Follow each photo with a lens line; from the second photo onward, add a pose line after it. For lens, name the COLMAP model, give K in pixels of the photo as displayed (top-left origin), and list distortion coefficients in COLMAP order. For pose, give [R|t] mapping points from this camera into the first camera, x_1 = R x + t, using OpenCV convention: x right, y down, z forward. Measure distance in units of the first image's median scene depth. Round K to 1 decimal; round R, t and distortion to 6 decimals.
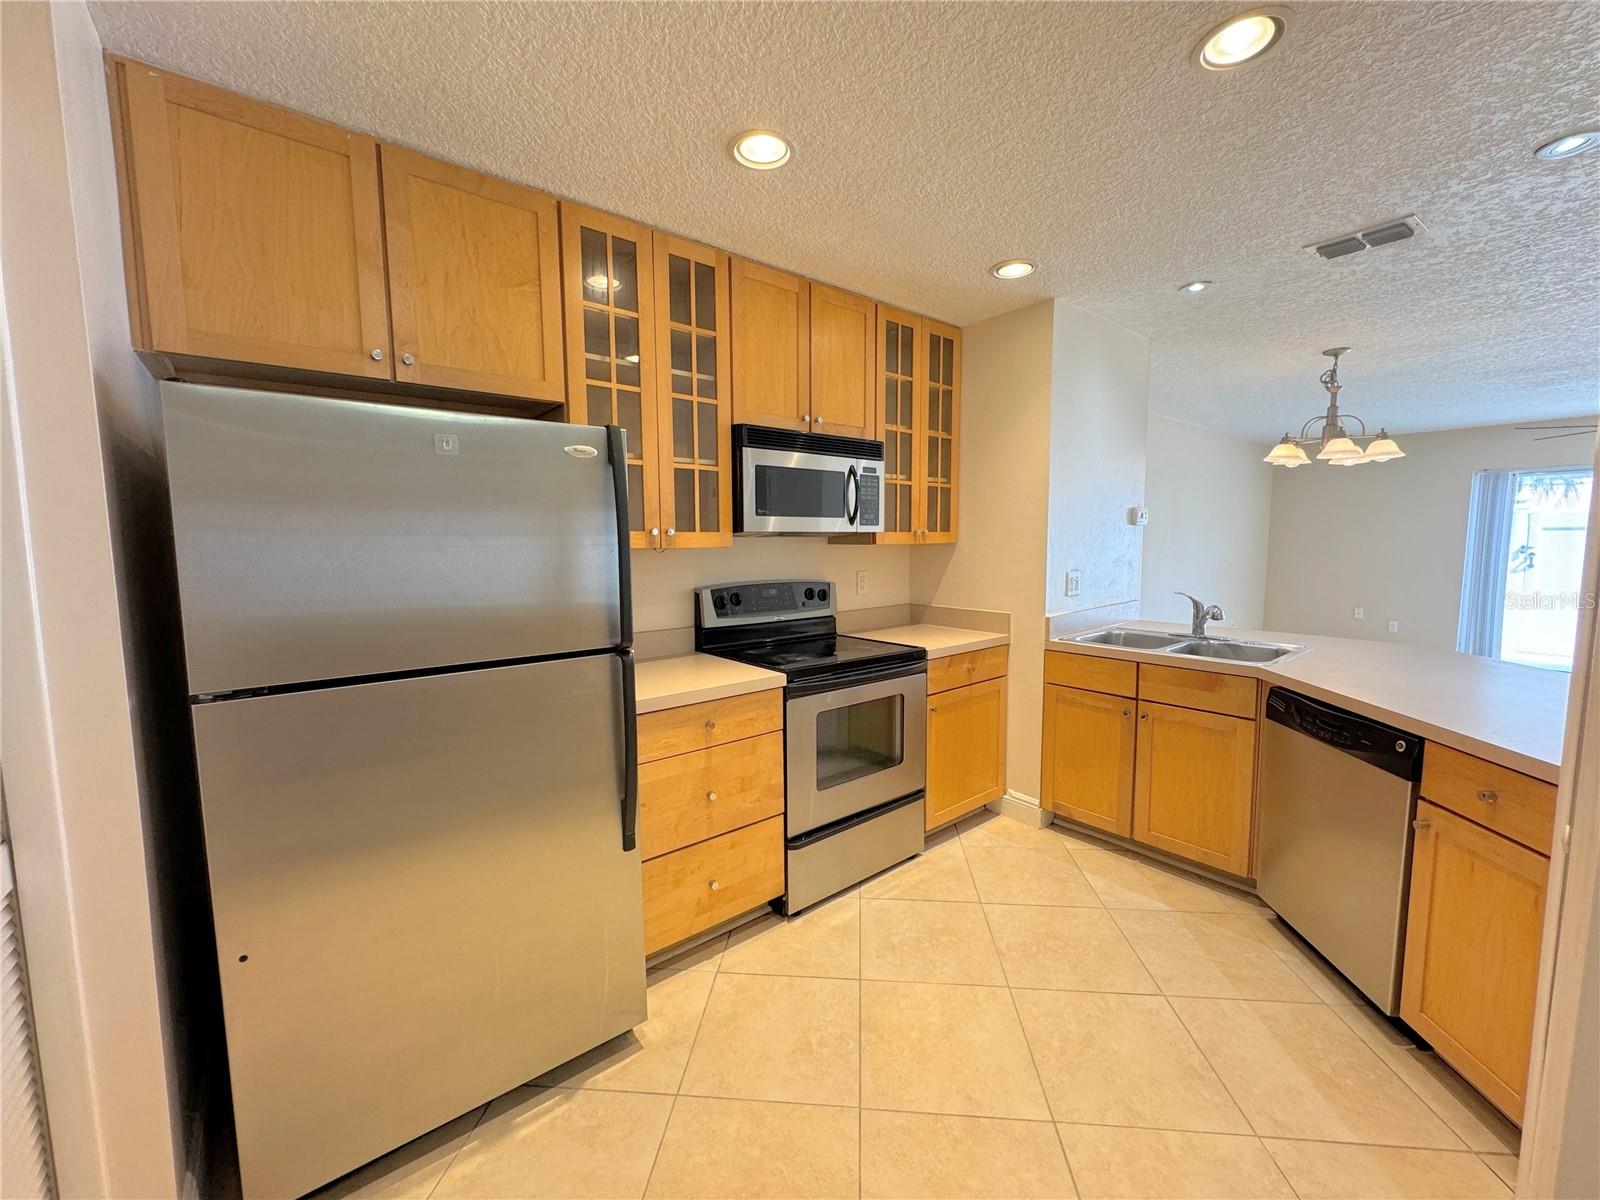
lens RADIAL K [[635.9, 0, 800.0], [0, 635.9, 600.0], [0, 0, 1]] dist [-0.001729, -0.000320]
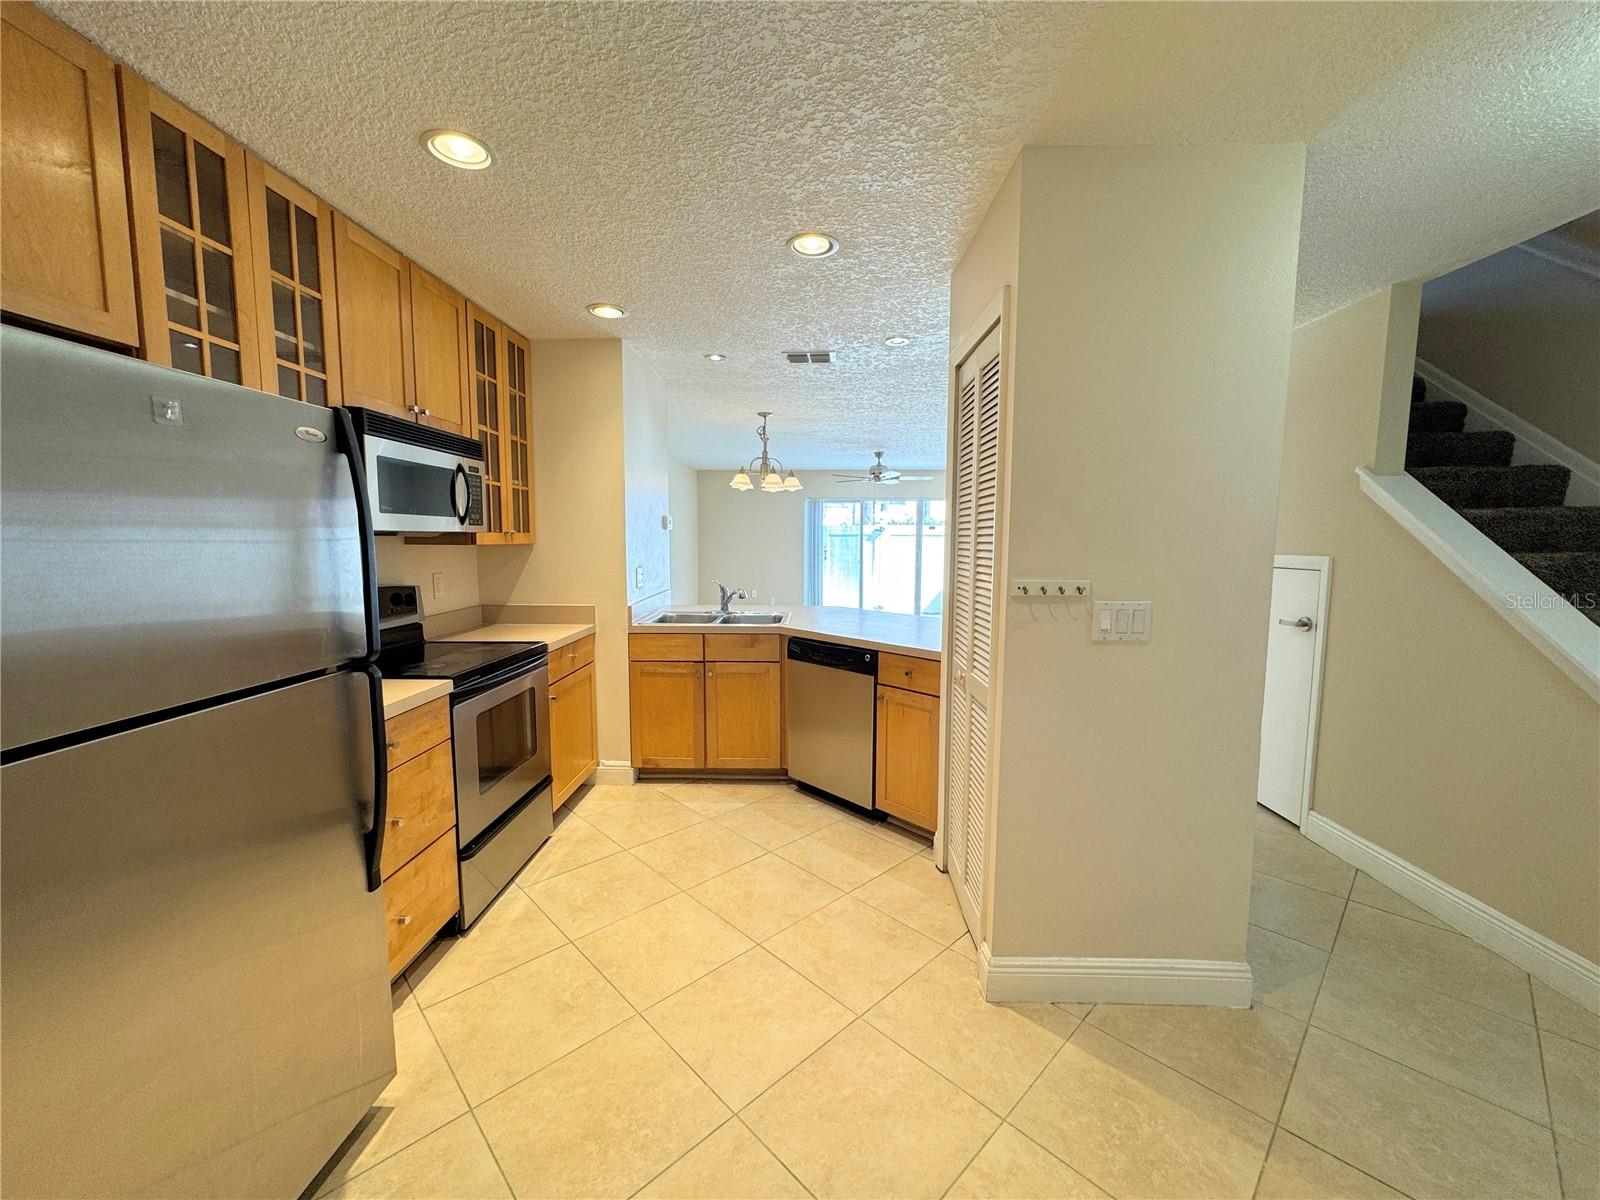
lens RADIAL K [[635.9, 0, 800.0], [0, 635.9, 600.0], [0, 0, 1]] dist [-0.001729, -0.000320]
pose [[0.654169, -0.063769, 0.753655, -0.336462], [0.064280, 0.997522, 0.028609, 0.002695], [-0.753612, 0.029730, 0.656647, -0.025907]]
